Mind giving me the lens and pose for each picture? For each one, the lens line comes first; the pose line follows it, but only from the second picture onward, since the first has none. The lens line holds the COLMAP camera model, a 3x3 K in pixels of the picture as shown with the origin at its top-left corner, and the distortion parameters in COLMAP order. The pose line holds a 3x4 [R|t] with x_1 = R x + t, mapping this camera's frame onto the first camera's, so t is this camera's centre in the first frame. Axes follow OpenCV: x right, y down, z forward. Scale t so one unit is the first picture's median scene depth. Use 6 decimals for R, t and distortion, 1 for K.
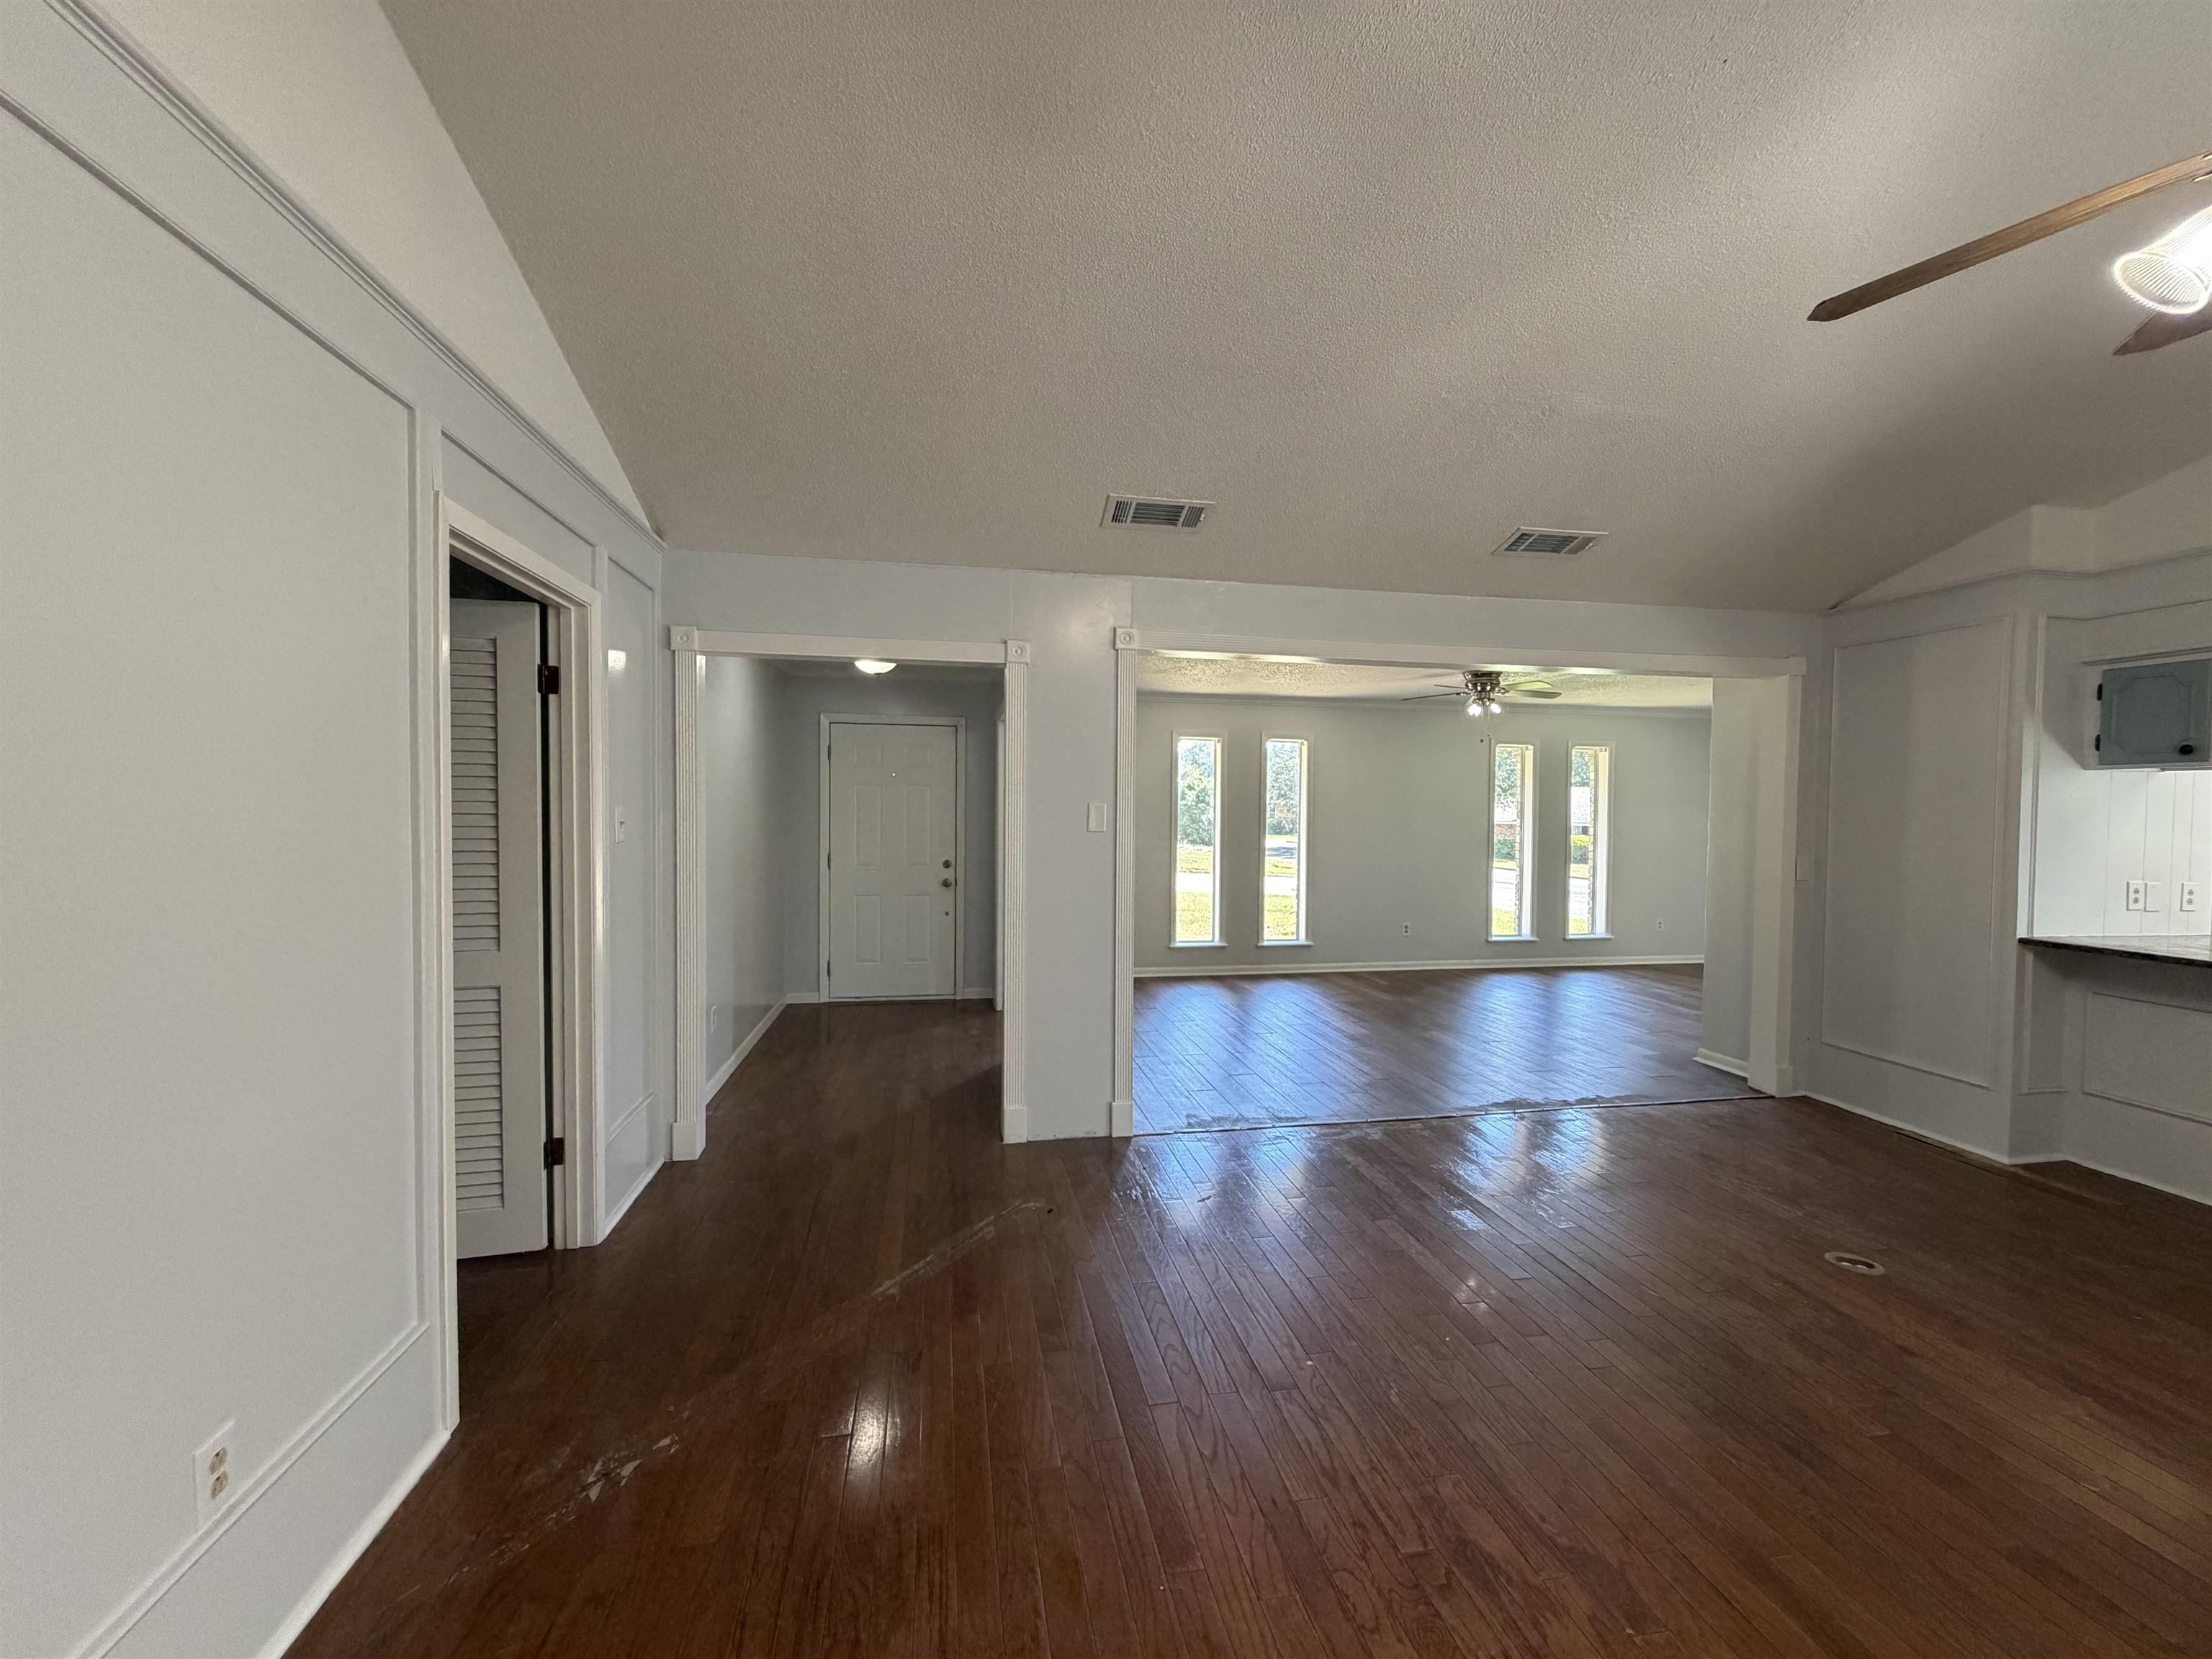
lens RADIAL K [[882.3, 0, 1100.2], [0, 882.3, 825.4], [0, 0, 1]] dist [-0.002125, 0.000643]
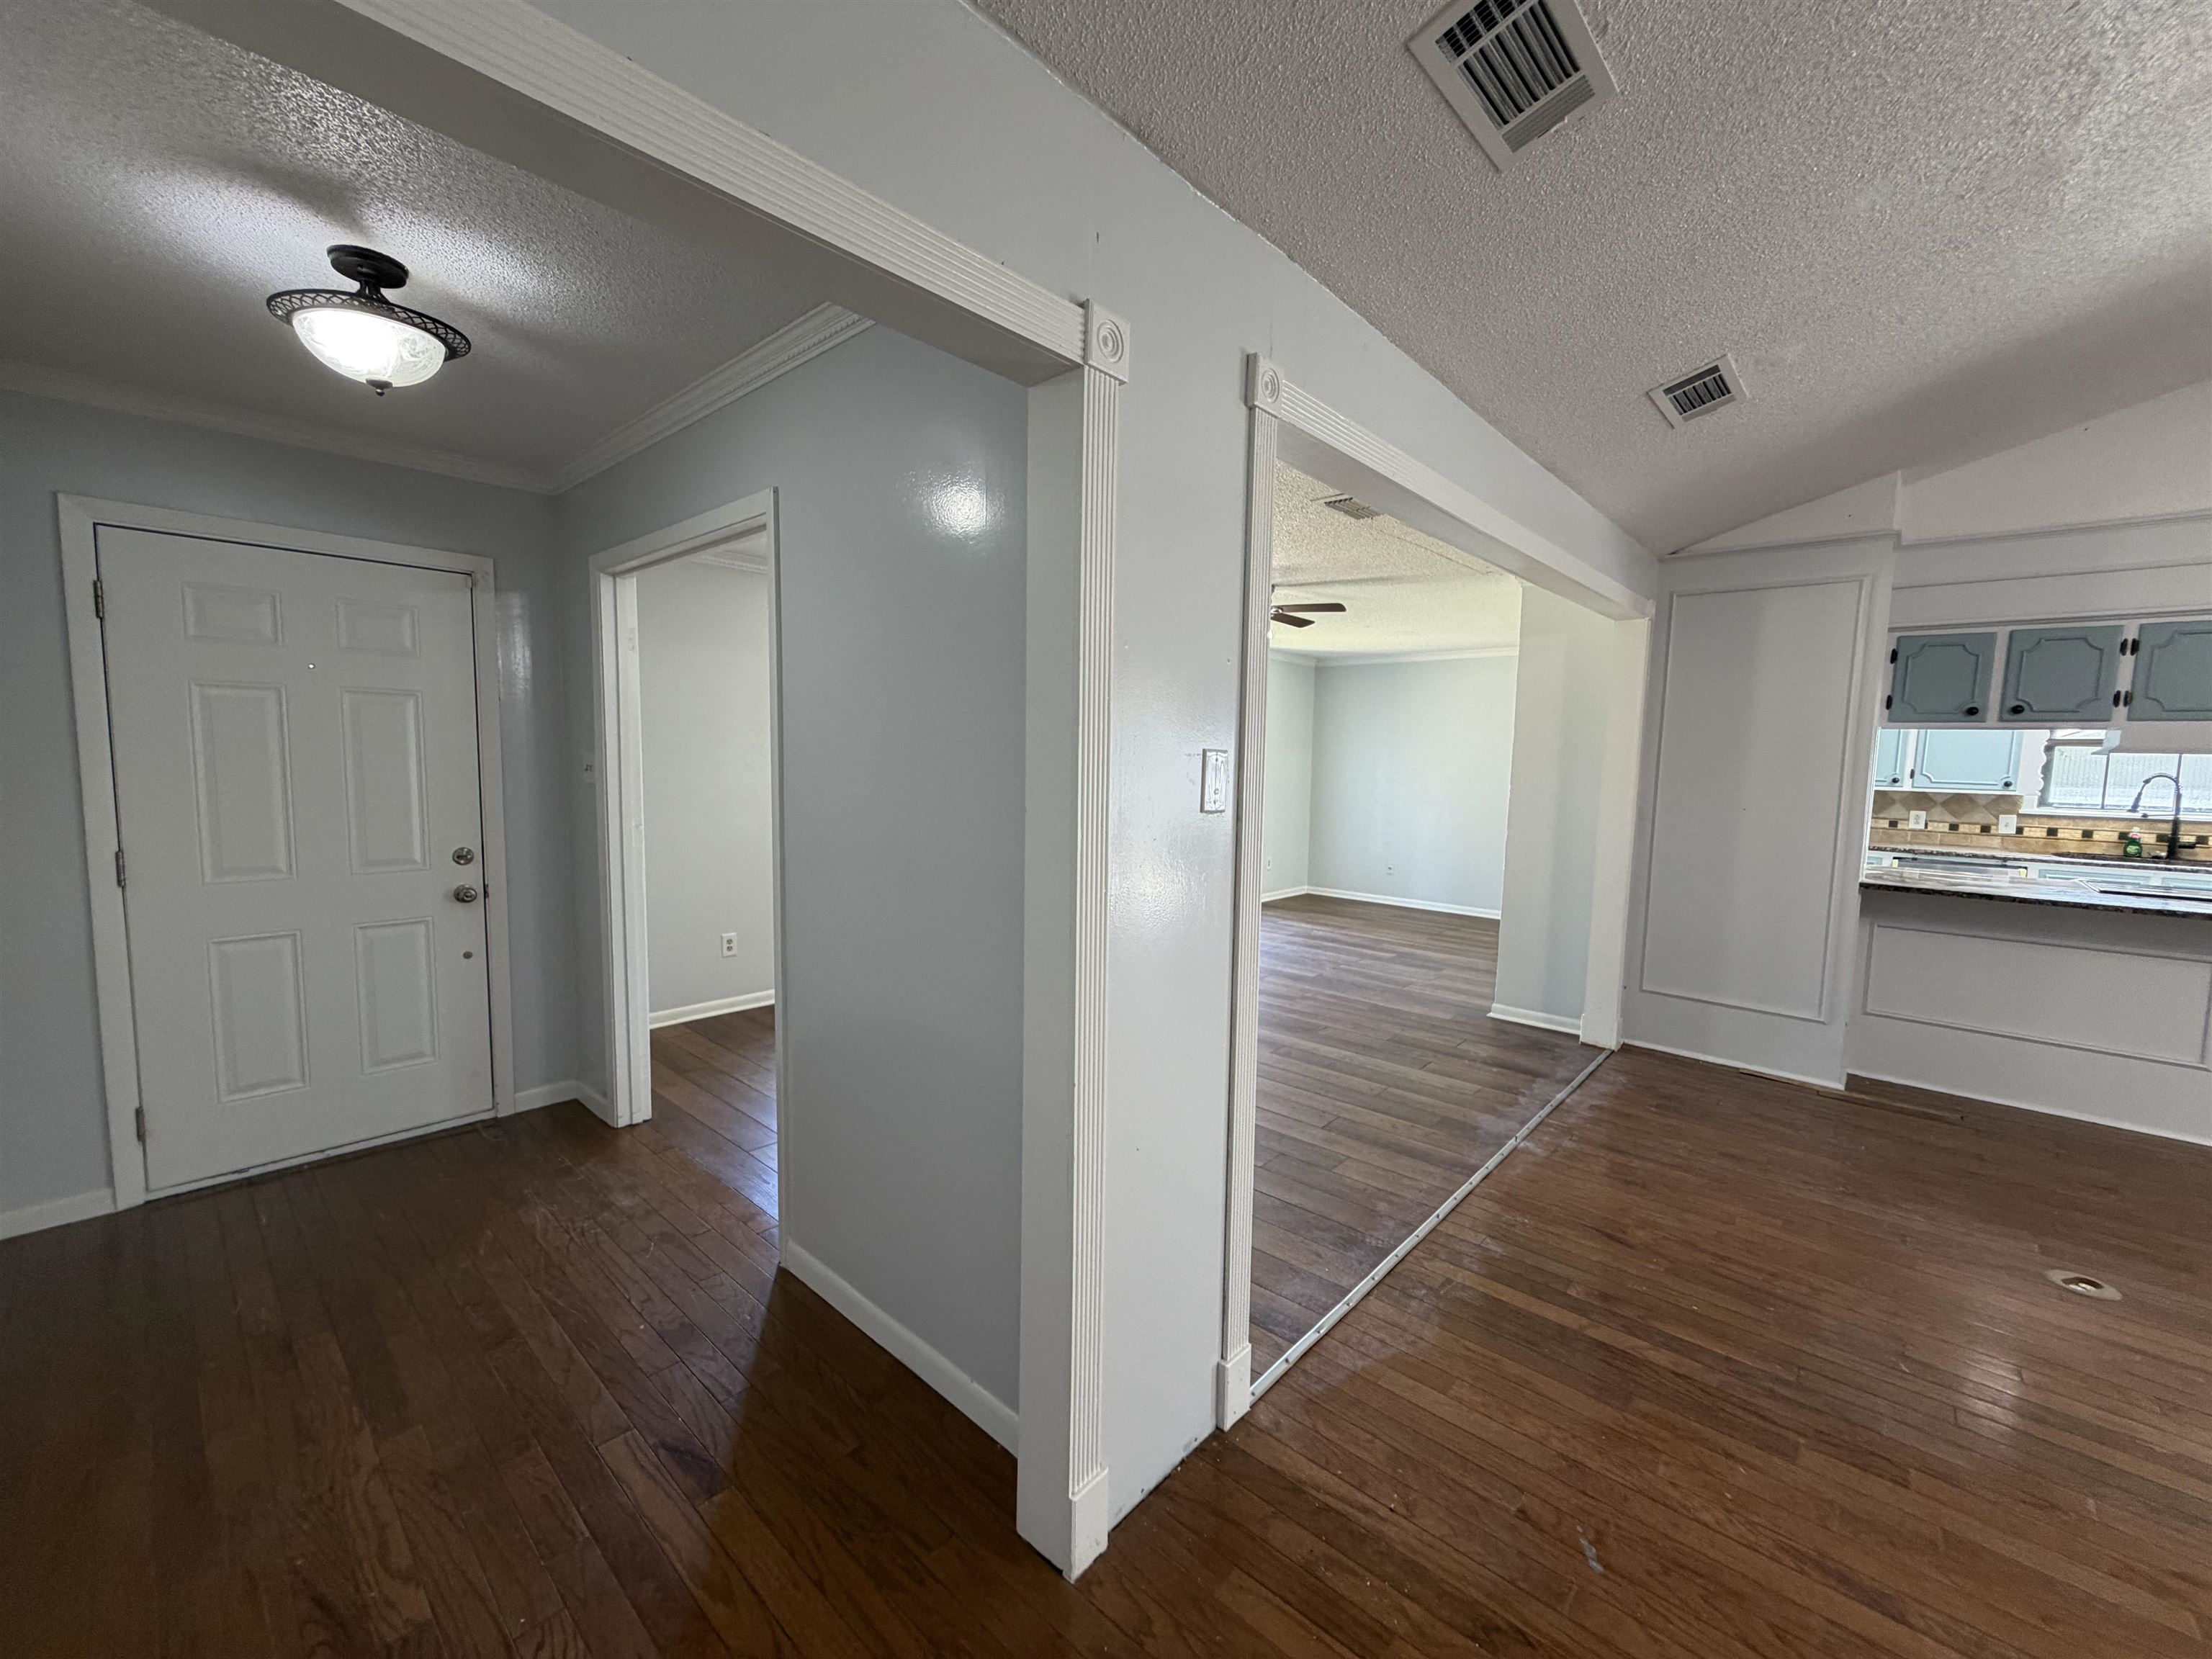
lens RADIAL K [[882.3, 0, 1098.5], [0, 882.3, 827.7], [0, 0, 1]] dist [-0.002125, 0.000643]
pose [[0.796272, -0.045723, 0.603208, -0.325062], [-0.001890, 0.996947, 0.078064, -0.020050], [-0.604935, -0.063300, 0.793755, 0.679818]]
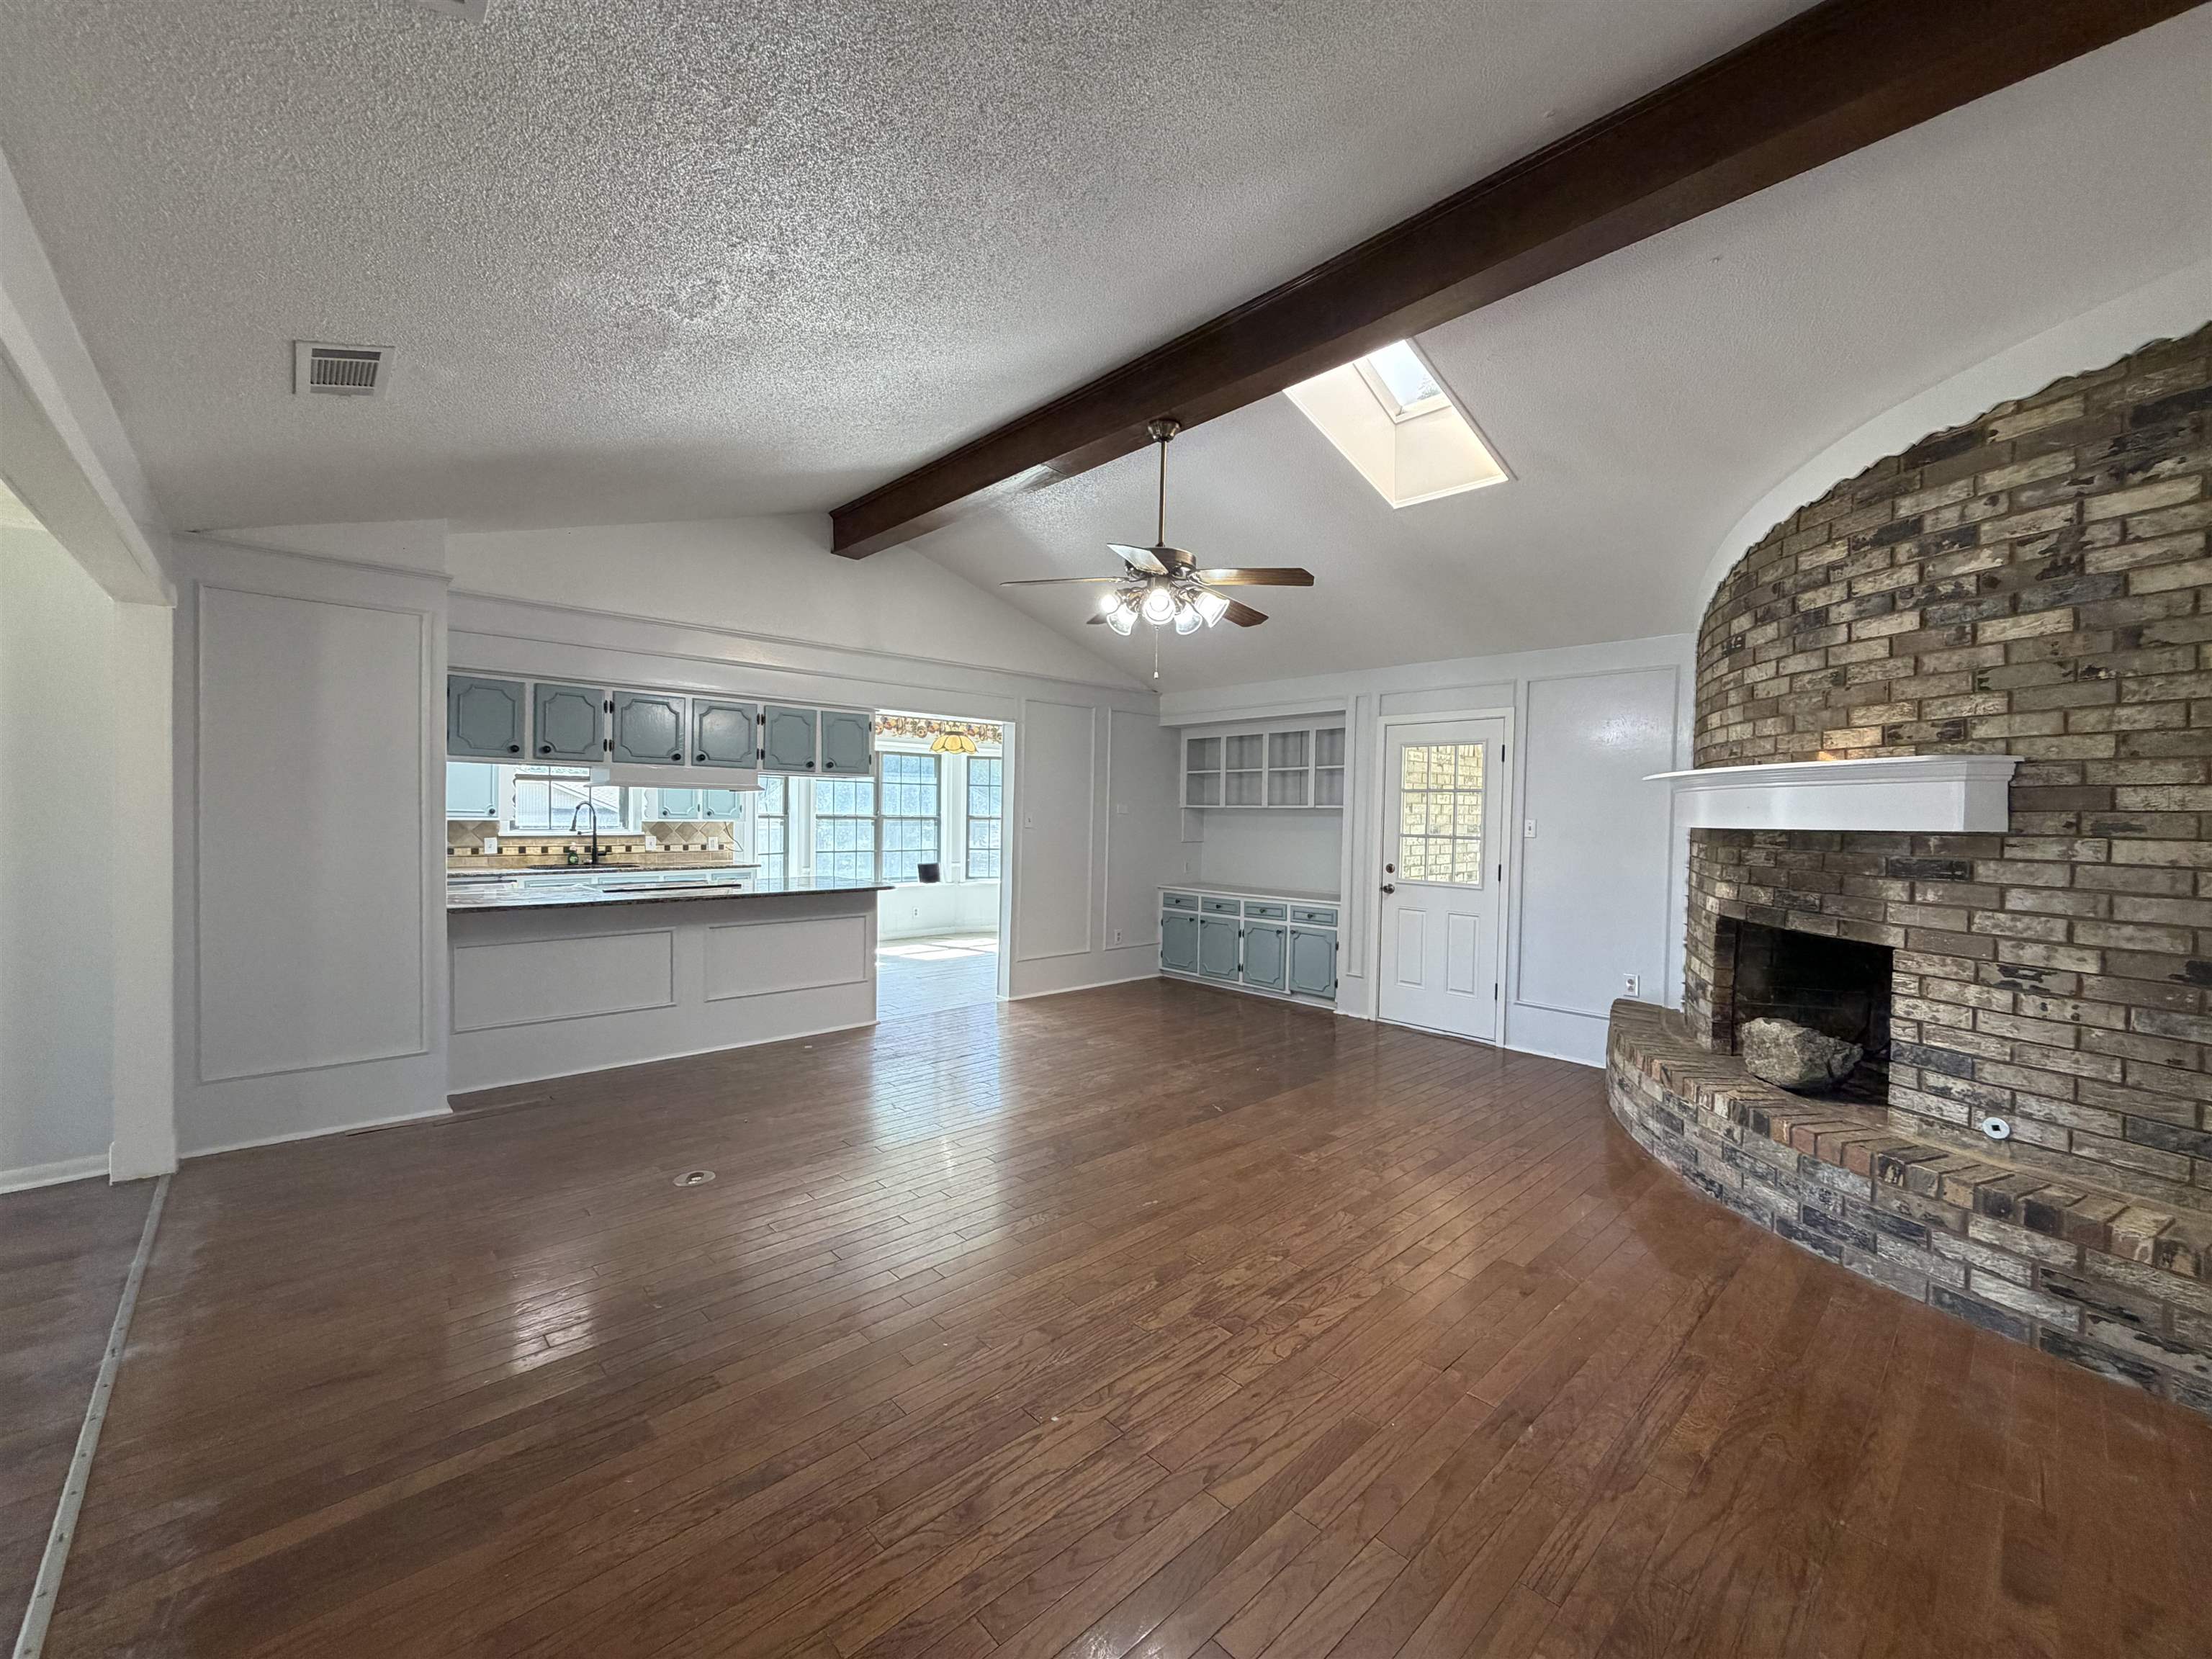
lens RADIAL K [[882.3, 0, 1098.8], [0, 882.3, 833.0], [0, 0, 1]] dist [-0.002125, 0.000643]
pose [[-0.537337, -0.038903, 0.842470, -0.315160], [-0.005624, 0.999079, 0.042547, -0.018851], [-0.843349, 0.018124, -0.537061, 0.860958]]
